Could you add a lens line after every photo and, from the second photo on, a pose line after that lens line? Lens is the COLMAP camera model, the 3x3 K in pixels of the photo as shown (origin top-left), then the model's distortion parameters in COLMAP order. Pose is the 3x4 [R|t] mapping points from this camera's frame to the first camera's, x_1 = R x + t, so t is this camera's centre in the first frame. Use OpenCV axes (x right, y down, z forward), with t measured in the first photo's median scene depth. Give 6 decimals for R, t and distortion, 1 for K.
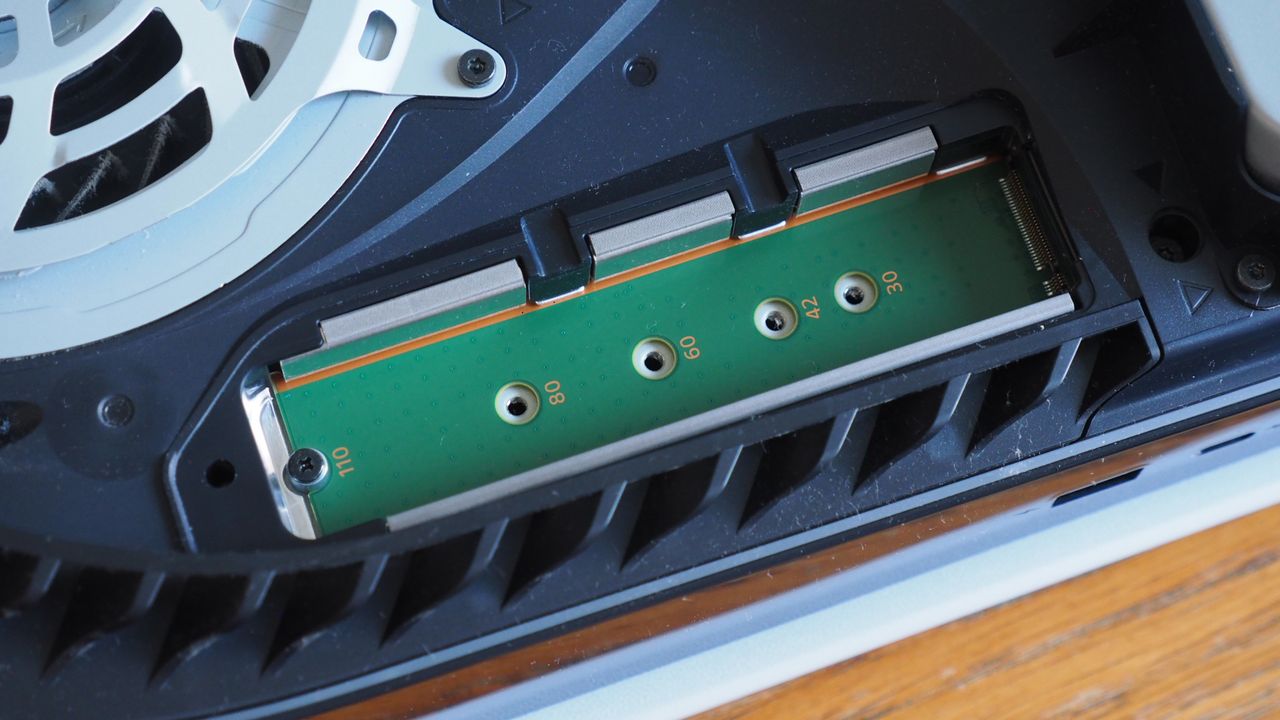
lens RADIAL K [[2980.1, 0, 640.0], [0, 2980.1, 360.0], [0, 0, 1]] dist [0.059724, 0.142436]
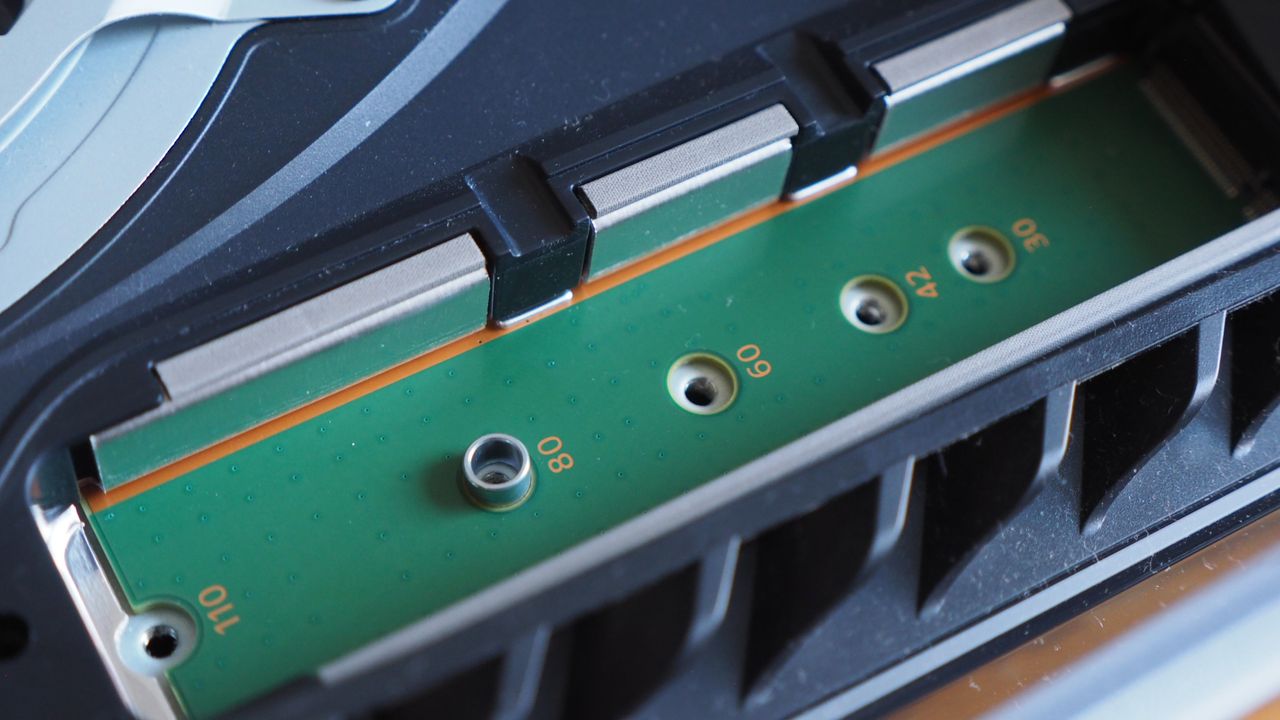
lens RADIAL K [[2138.5, 0, 640.0], [0, 2138.5, 360.0], [0, 0, 1]] dist [-0.010357, -0.120006]
pose [[0.978349, -0.121987, 0.167190, -0.082944], [0.154285, 0.968328, -0.196308, 0.081283], [-0.137948, 0.217852, 0.966184, 0.575983]]
